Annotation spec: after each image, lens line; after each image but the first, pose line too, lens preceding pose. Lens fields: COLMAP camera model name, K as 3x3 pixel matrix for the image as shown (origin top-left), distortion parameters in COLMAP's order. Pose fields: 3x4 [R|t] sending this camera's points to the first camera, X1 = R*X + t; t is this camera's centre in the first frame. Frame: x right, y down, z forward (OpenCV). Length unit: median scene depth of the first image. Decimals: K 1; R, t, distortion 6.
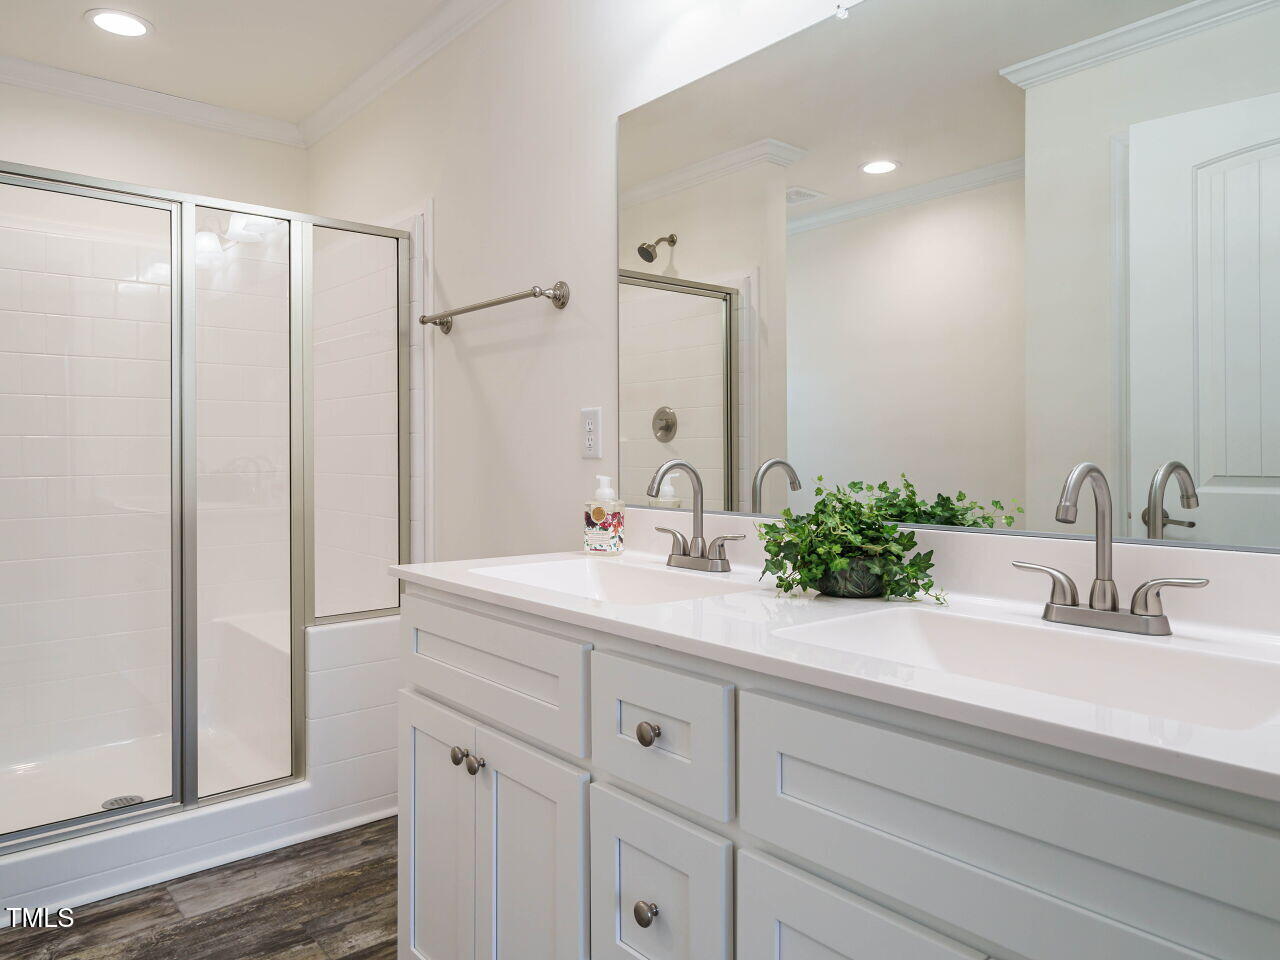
lens RADIAL K [[862.9, 0, 641.6], [0, 862.9, 462.8], [0, 0, 1]] dist [-0.000041, -0.001279]
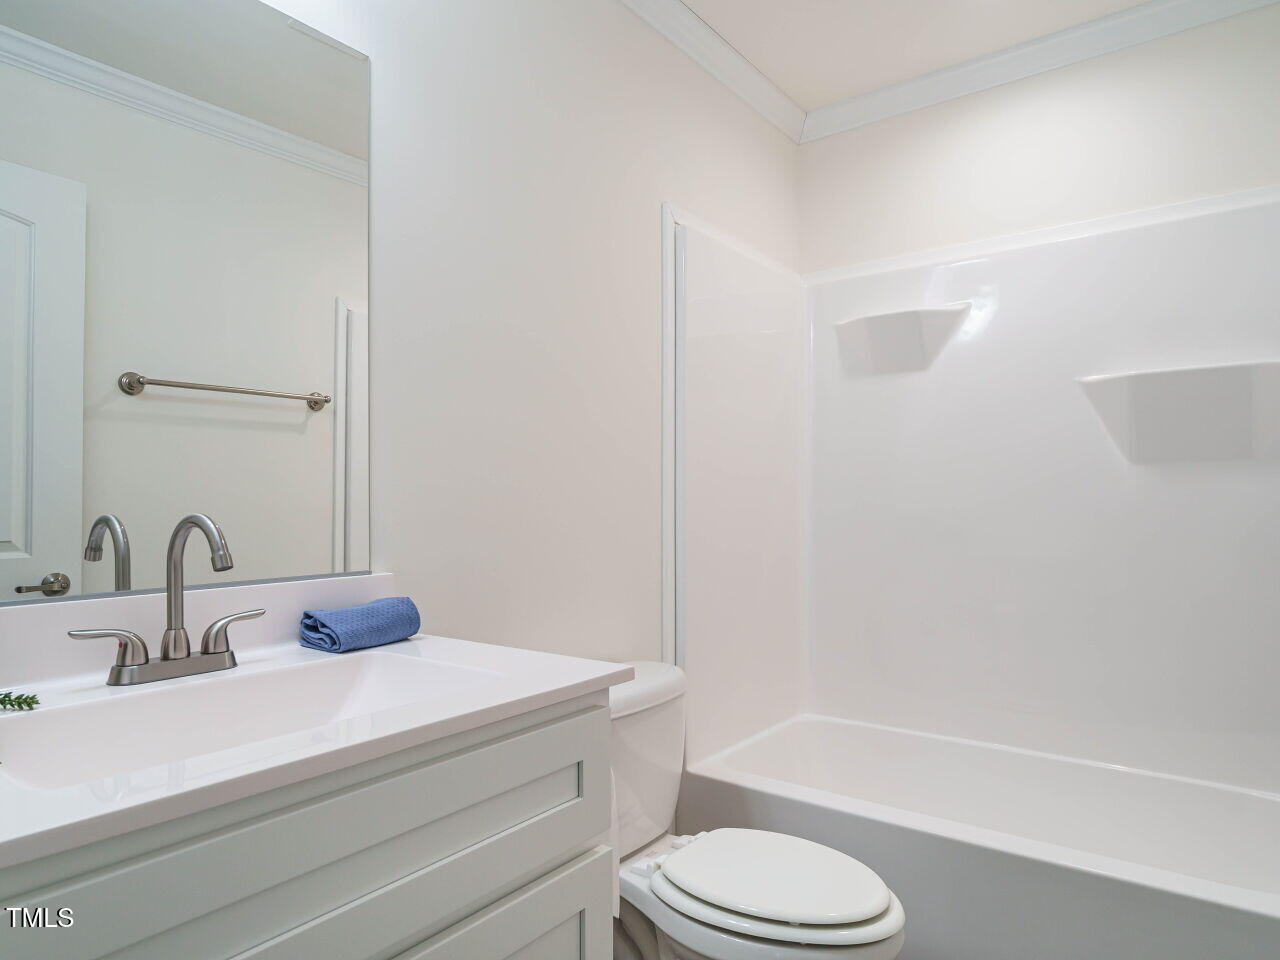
lens RADIAL K [[863.9, 0, 640.0], [0, 863.9, 480.0], [0, 0, 1]] dist [0.003951, -0.000472]
pose [[-0.256396, 0.034744, 0.965947, -0.507050], [-0.001253, 0.999341, -0.036277, -0.002201], [-0.966571, -0.010512, -0.256184, 0.638667]]
